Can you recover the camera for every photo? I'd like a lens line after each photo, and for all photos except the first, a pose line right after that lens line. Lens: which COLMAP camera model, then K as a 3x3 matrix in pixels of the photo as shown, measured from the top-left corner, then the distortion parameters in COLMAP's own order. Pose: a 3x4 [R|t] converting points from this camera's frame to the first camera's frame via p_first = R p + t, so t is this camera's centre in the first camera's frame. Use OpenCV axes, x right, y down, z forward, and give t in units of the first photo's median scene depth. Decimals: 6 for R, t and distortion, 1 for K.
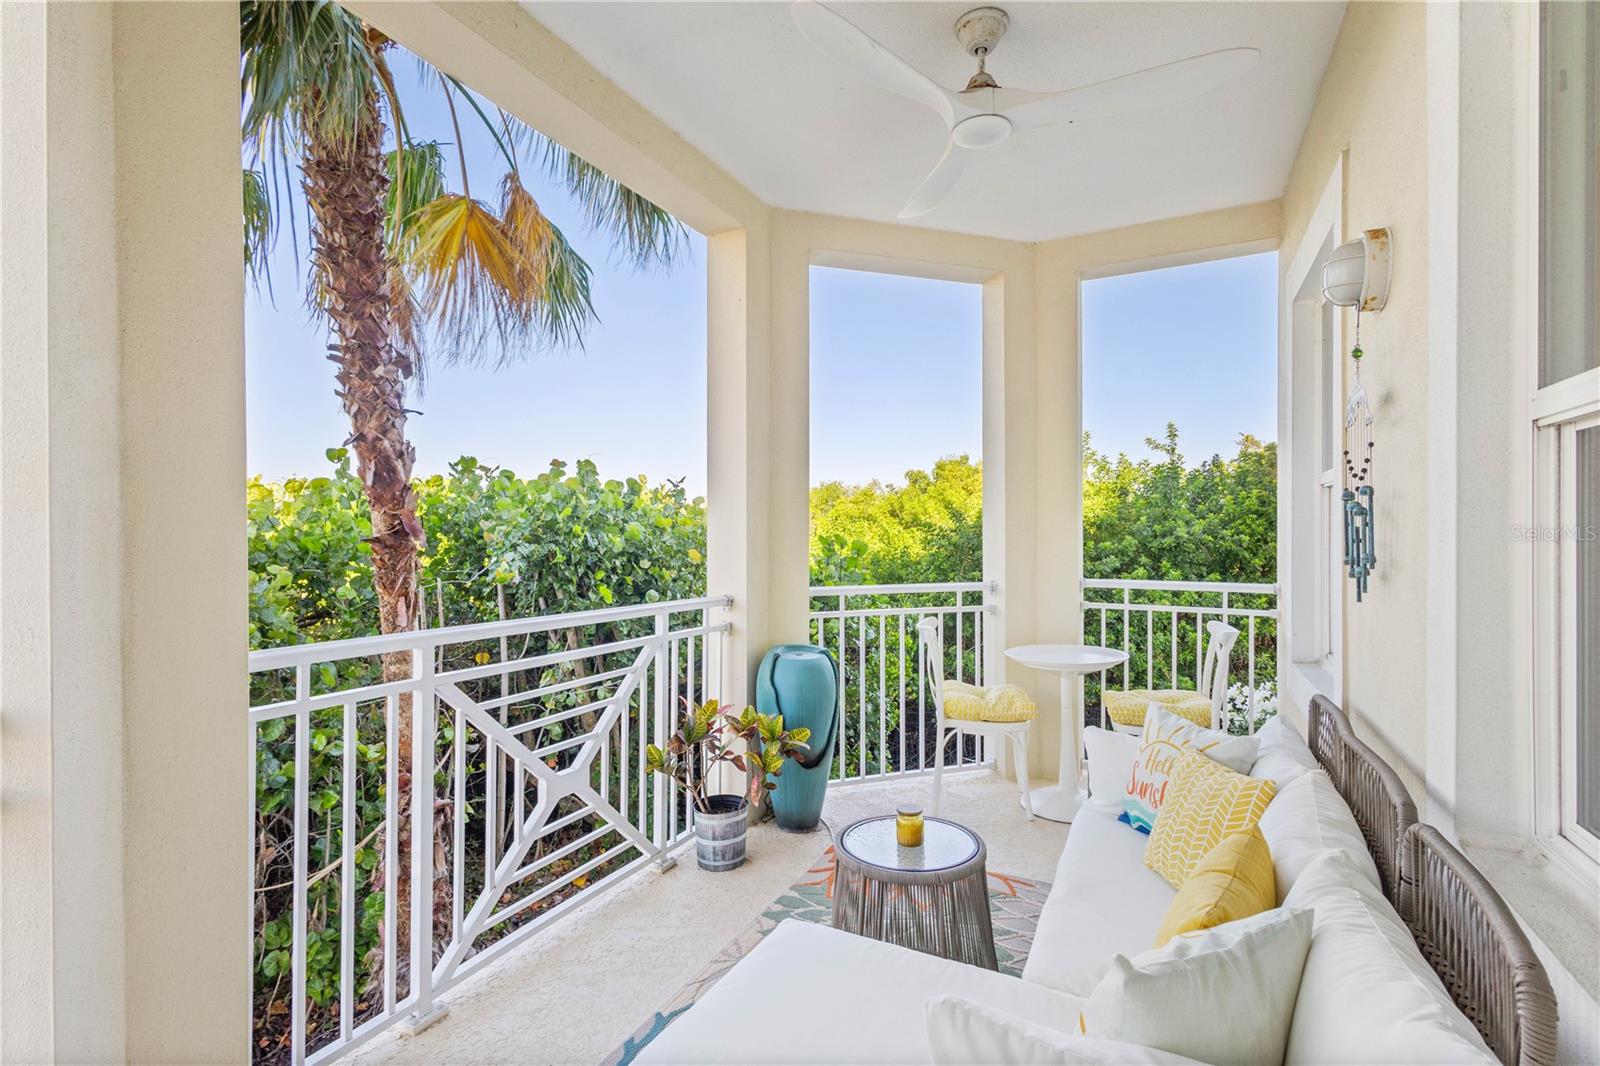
lens RADIAL K [[752.3, 0, 795.5], [0, 752.3, 533.0], [0, 0, 1]] dist [0.009310, -0.000194]
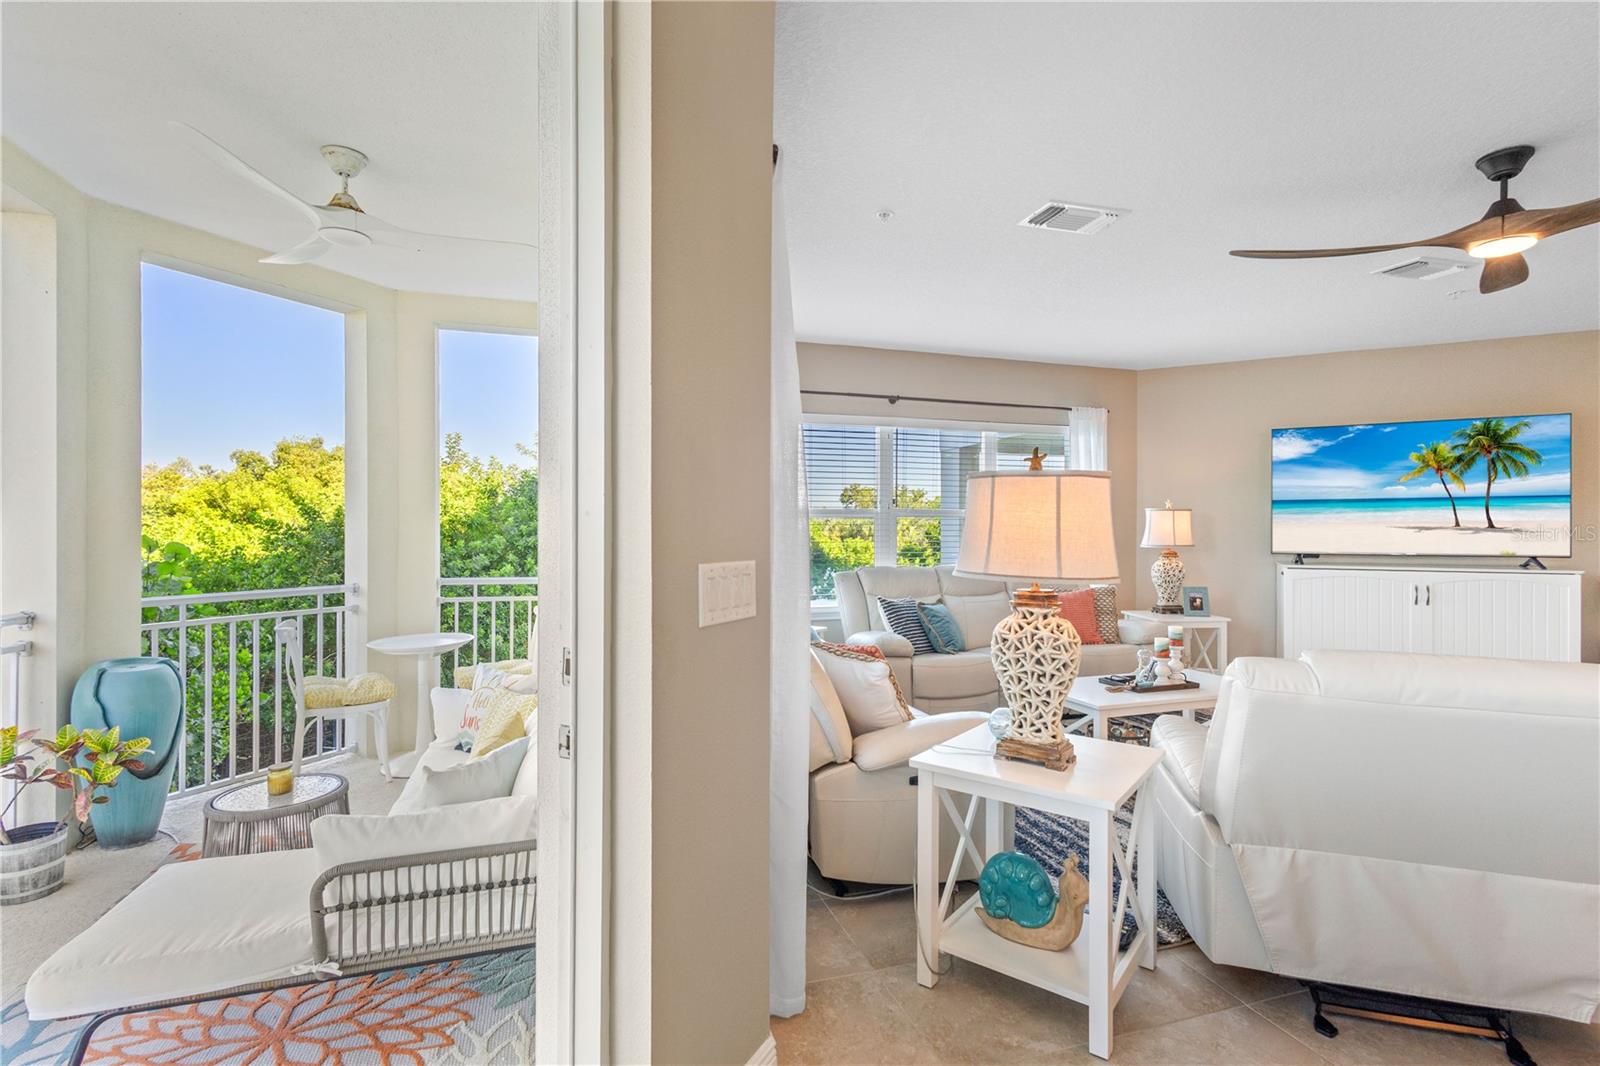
lens RADIAL K [[758.7, 0, 808.4], [0, 758.7, 535.7], [0, 0, 1]] dist [0.002572, -0.000219]
pose [[0.700053, -0.000244, 0.714091, -0.072569], [-0.005911, 0.999964, 0.006136, -0.017967], [-0.714066, -0.008516, 0.700026, -0.274656]]
